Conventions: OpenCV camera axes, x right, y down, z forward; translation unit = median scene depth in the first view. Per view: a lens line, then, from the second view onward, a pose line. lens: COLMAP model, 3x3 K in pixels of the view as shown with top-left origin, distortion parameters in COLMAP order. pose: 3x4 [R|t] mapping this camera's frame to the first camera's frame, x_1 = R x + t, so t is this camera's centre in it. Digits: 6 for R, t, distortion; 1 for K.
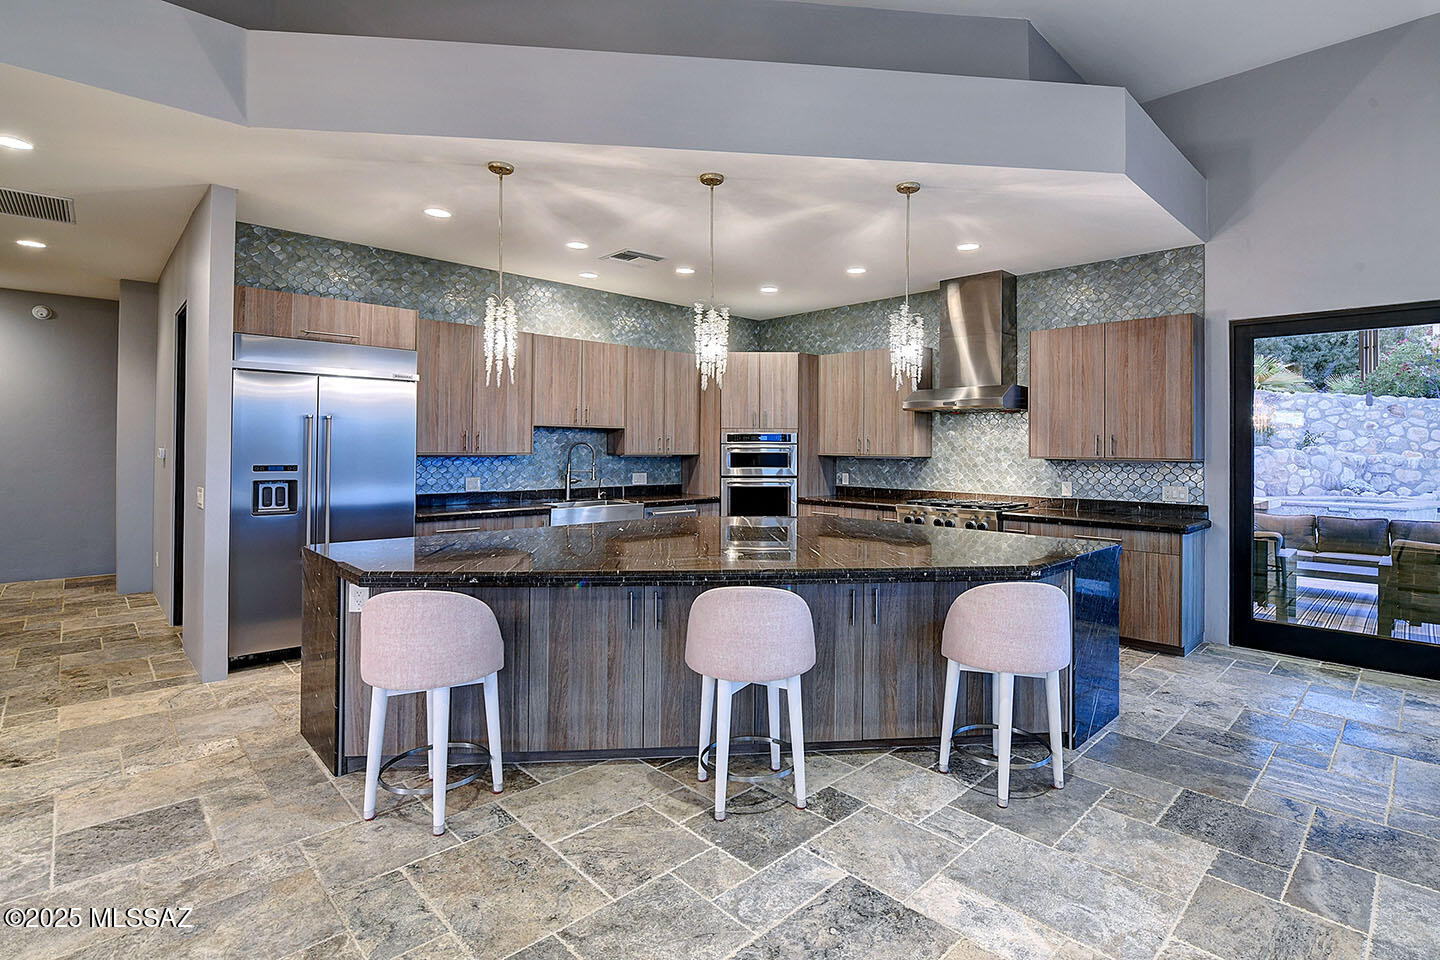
lens RADIAL K [[688.7, 0, 723.8], [0, 688.7, 439.5], [0, 0, 1]] dist [-0.012680, -0.000188]
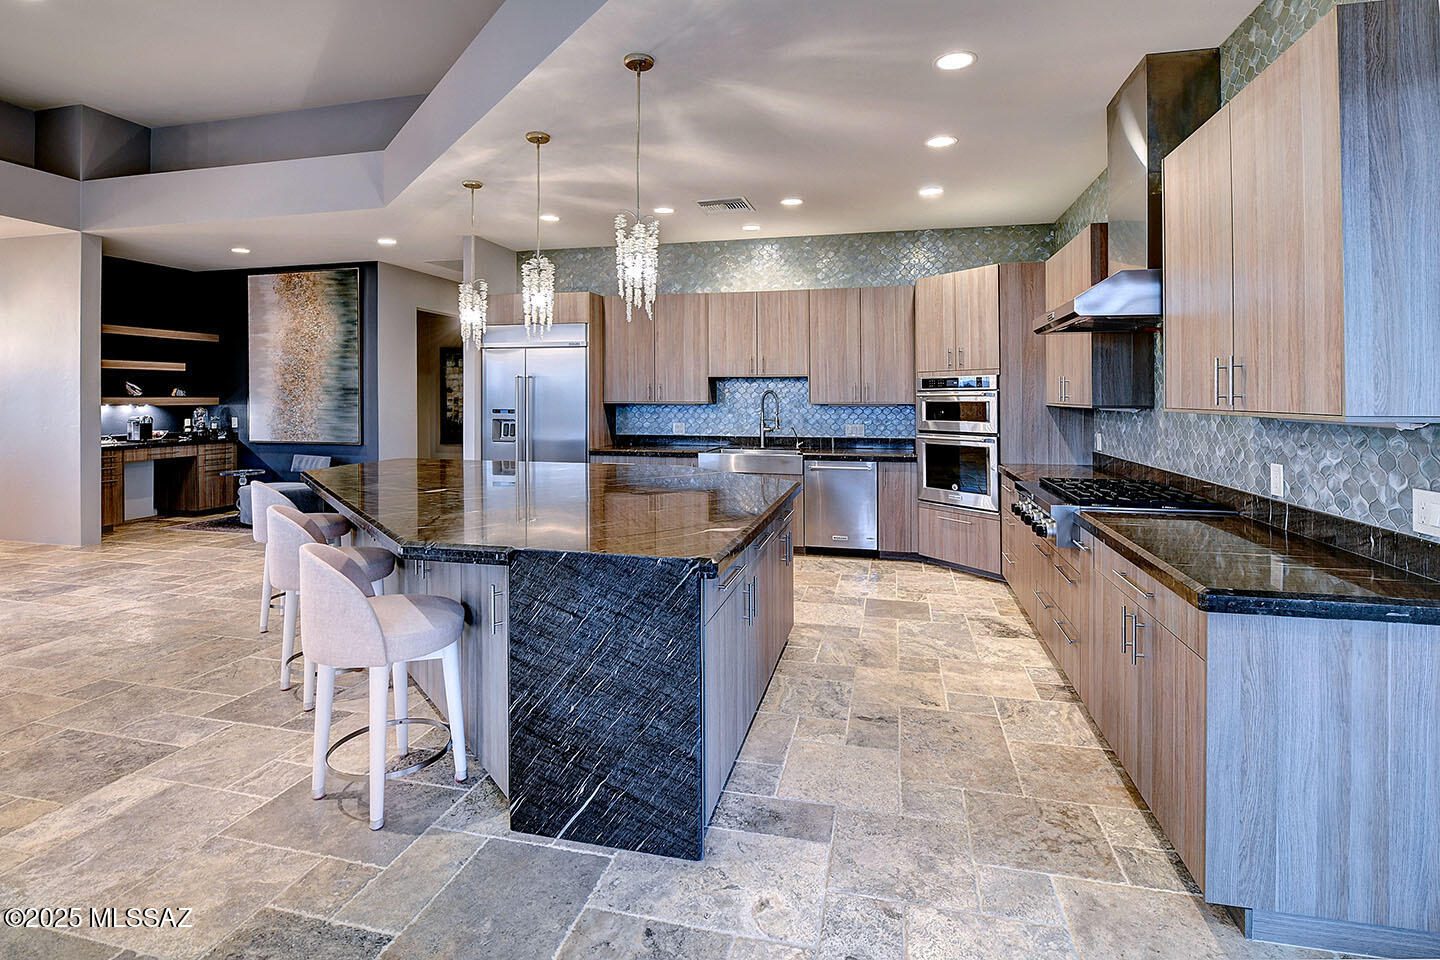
lens RADIAL K [[673.1, 0, 735.3], [0, 673.1, 398.4], [0, 0, 1]] dist [-0.010316, -0.001300]
pose [[0.555185, -0.004432, -0.831715, 0.627130], [0.013460, 0.999903, 0.003656, 0.010594], [0.831618, -0.013224, 0.555190, 0.429272]]
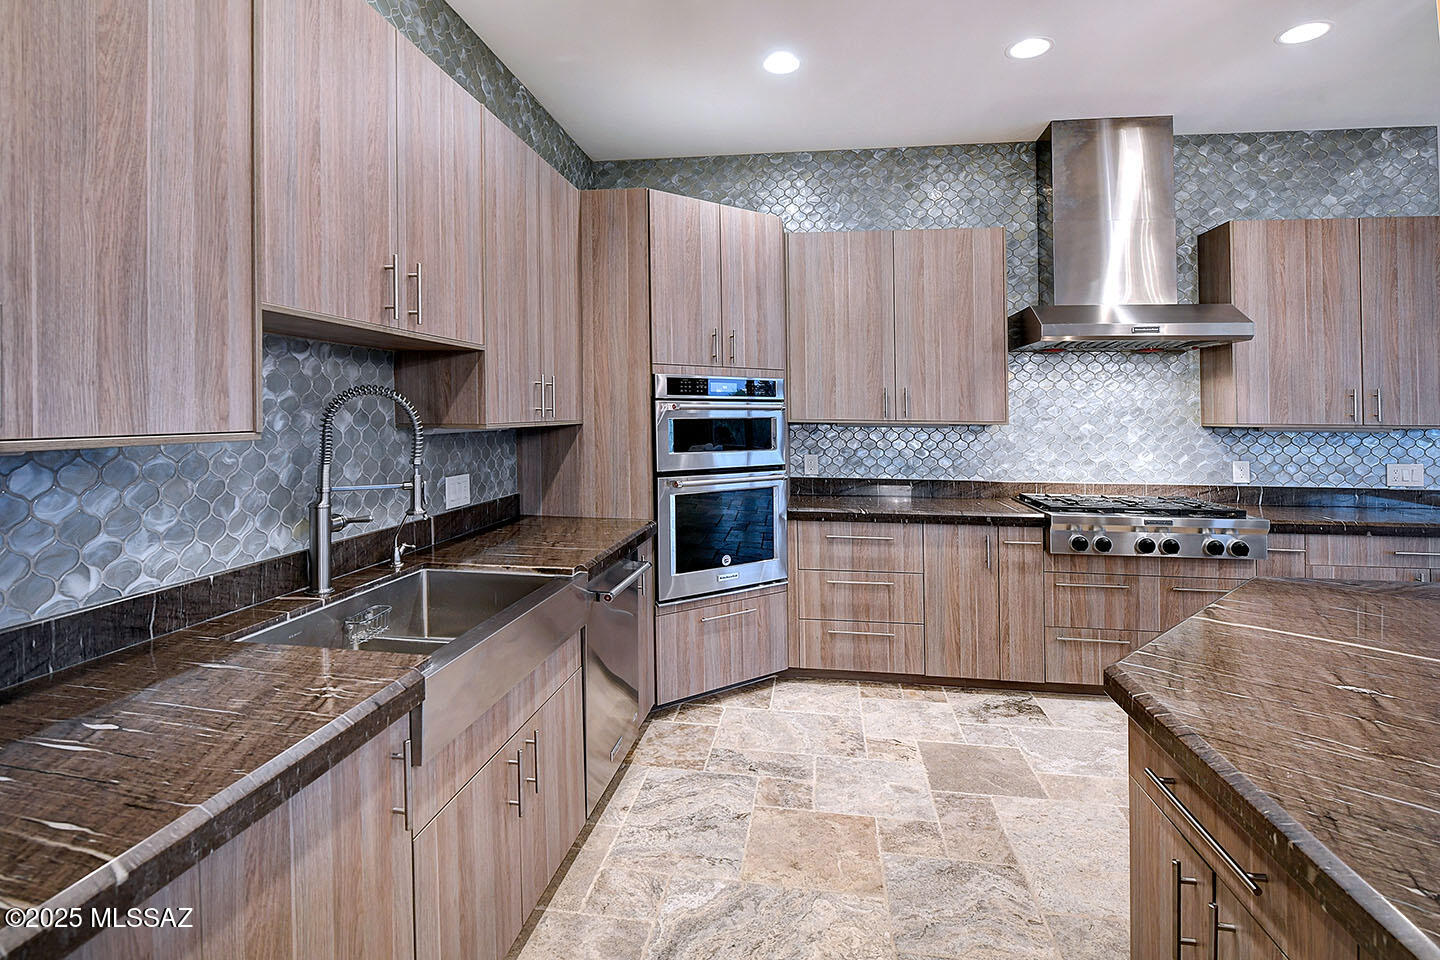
lens RADIAL K [[738.0, 0, 712.1], [0, 738.0, 414.4], [0, 0, 1]] dist [-0.014334, -0.000837]
pose [[0.790032, -0.004301, 0.613050, -0.300651], [-0.008156, 0.999813, 0.017525, 0.008344], [-0.613011, -0.018845, 0.789849, 0.700367]]
